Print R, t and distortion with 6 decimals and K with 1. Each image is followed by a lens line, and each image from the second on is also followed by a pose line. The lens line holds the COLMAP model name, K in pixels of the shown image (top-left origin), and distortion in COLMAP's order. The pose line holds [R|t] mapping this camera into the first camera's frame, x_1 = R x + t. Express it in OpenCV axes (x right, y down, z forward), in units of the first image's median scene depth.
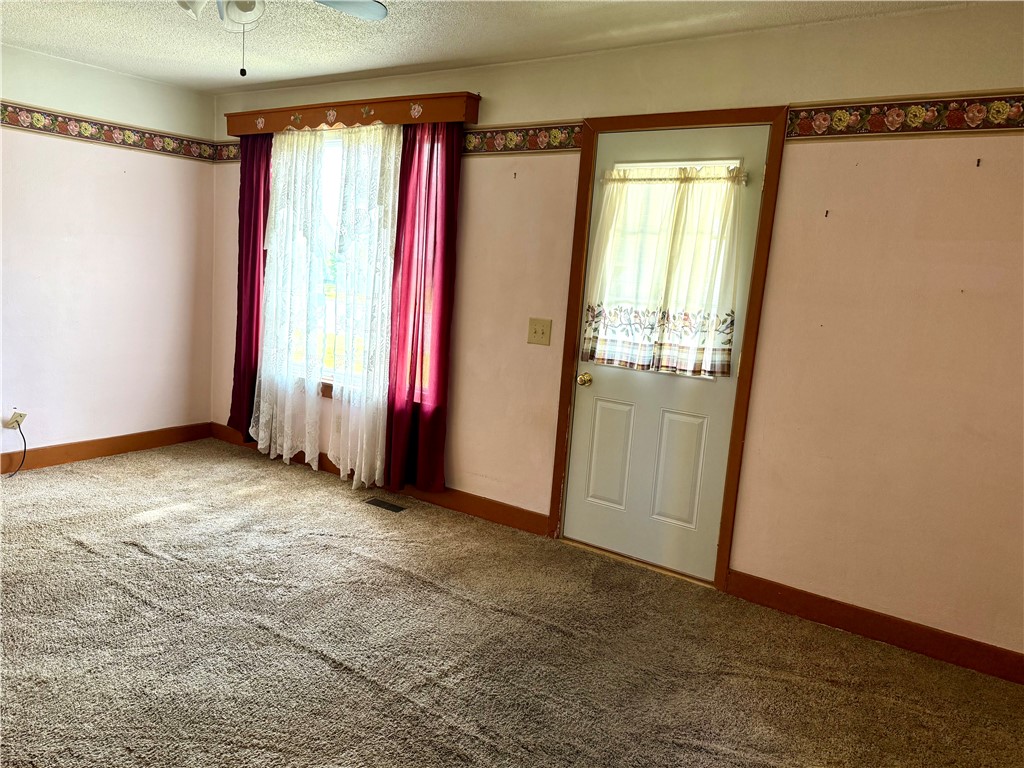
lens RADIAL K [[728.1, 0, 510.9], [0, 728.1, 384.7], [0, 0, 1]] dist [0.058512, -0.072907]
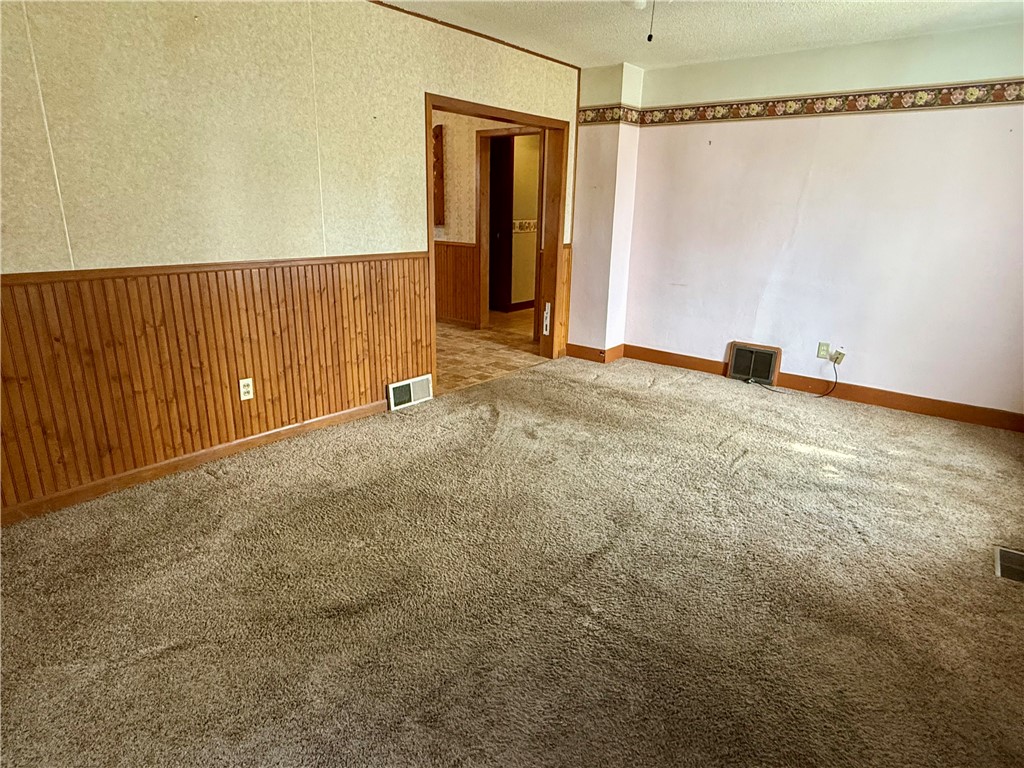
lens RADIAL K [[598.7, 0, 512.0], [0, 598.7, 384.0], [0, 0, 1]] dist [0.005608, 0.001874]
pose [[-0.065849, 0.226418, -0.971802, 0.442678], [-0.183221, 0.954613, 0.234828, -0.055225], [0.980864, 0.193517, -0.021376, 0.581610]]
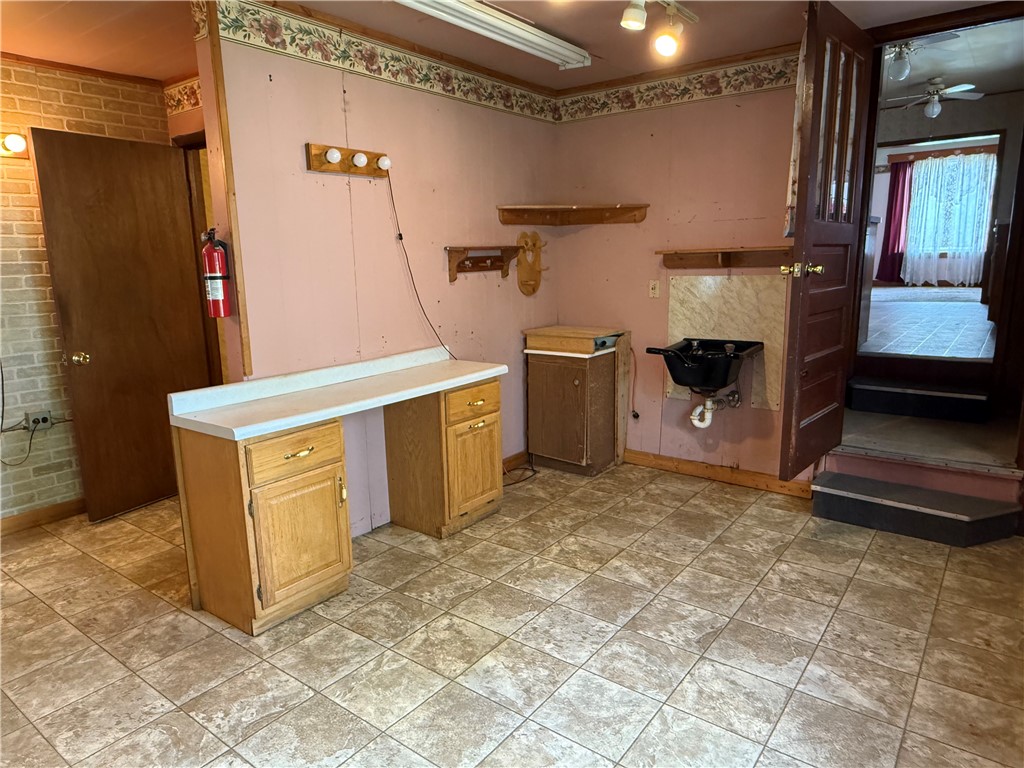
lens RADIAL K [[660.1, 0, 505.4], [0, 660.1, 389.8], [0, 0, 1]] dist [-0.006163, 0.002520]
pose [[0.995606, -0.081460, -0.046175, -1.134008], [0.083068, 0.995962, 0.034042, 0.181891], [0.043216, -0.037728, 0.998353, -0.955705]]
